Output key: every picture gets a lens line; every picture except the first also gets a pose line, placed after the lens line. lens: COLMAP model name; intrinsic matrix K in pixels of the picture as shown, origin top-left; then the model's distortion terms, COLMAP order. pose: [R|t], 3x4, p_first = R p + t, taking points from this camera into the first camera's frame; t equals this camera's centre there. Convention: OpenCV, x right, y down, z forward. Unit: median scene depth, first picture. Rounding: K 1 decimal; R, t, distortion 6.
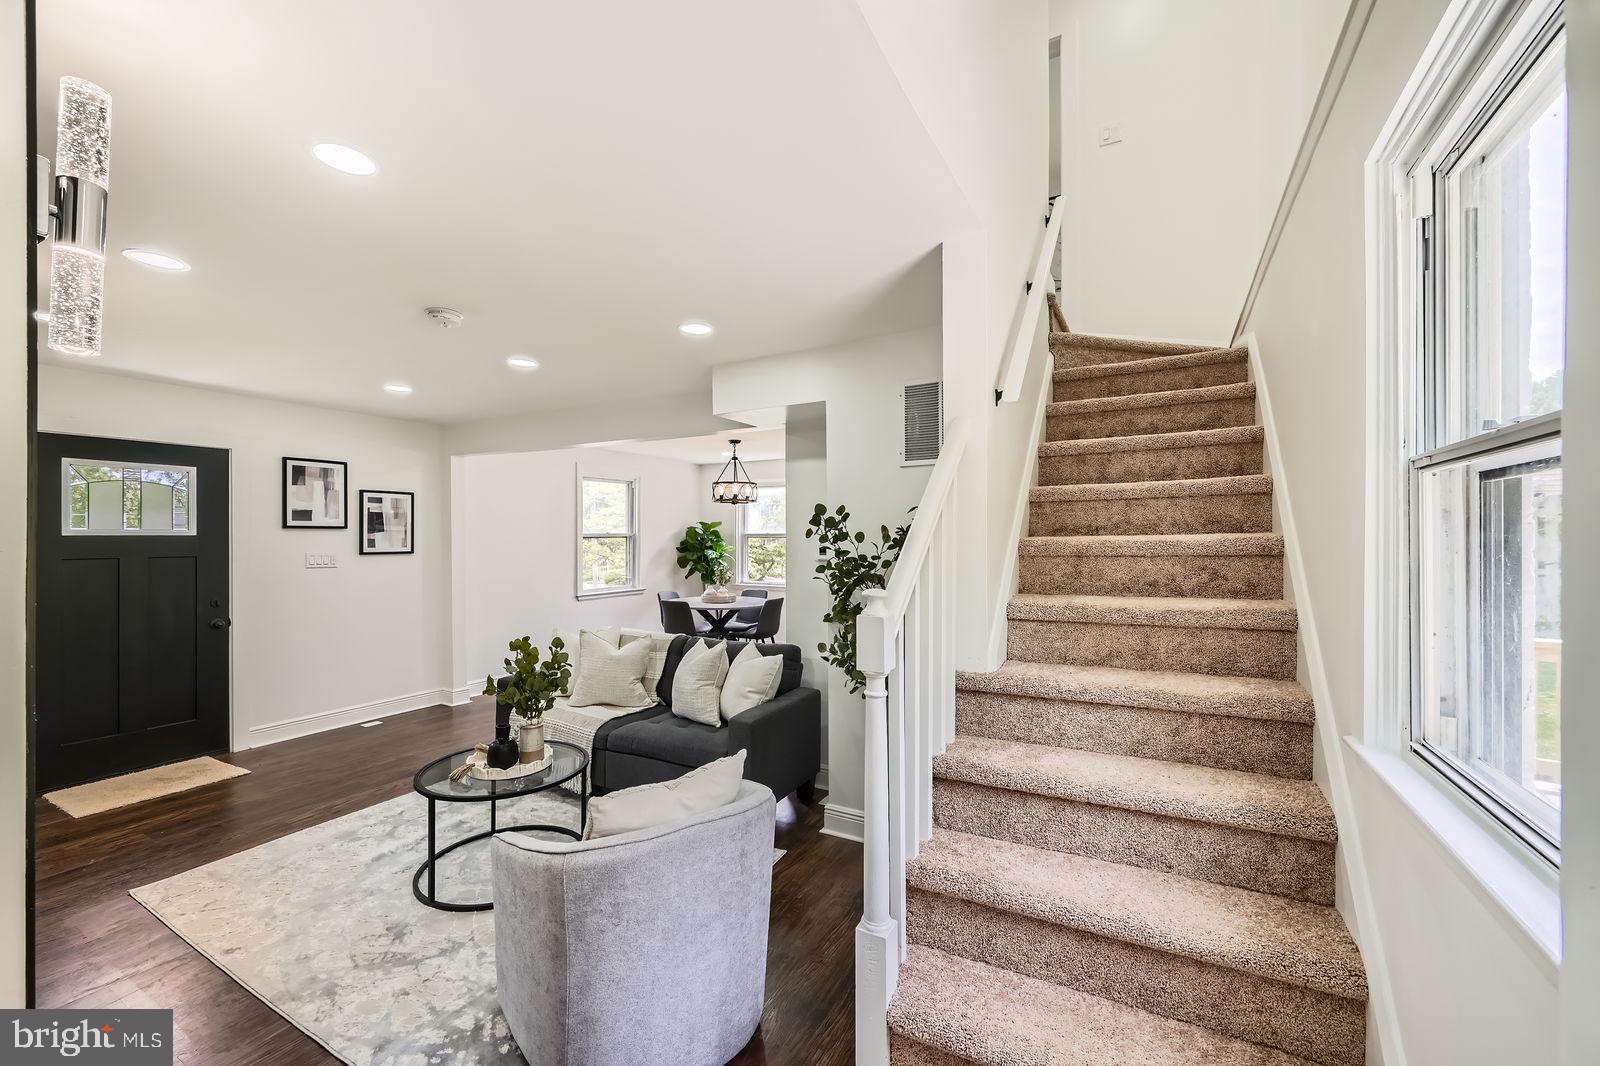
lens RADIAL K [[643.0, 0, 805.5], [0, 643.0, 532.9], [0, 0, 1]] dist [0.001640, 0.000265]
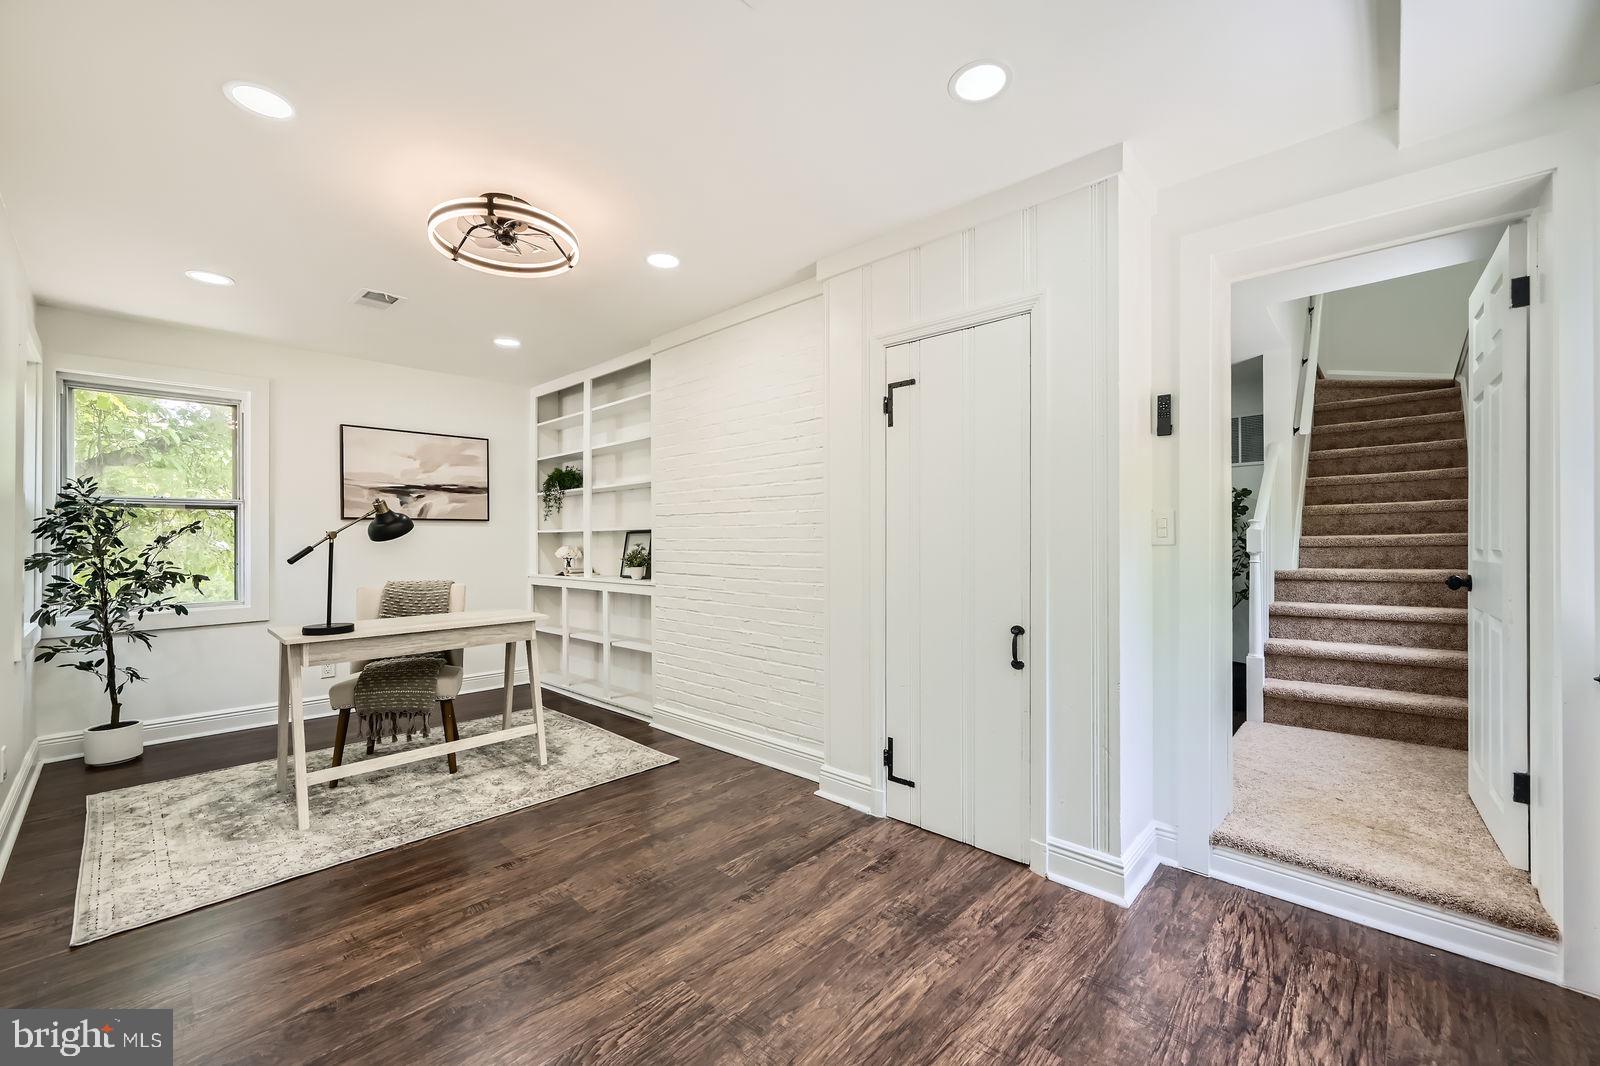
lens RADIAL K [[643.0, 0, 796.0], [0, 643.0, 543.3], [0, 0, 1]] dist [0.001640, 0.000265]
pose [[0.970713, -0.000322, -0.240240, -0.635210], [0.002559, 0.999956, 0.009001, 0.095948], [0.240227, -0.009352, 0.970672, -1.138917]]
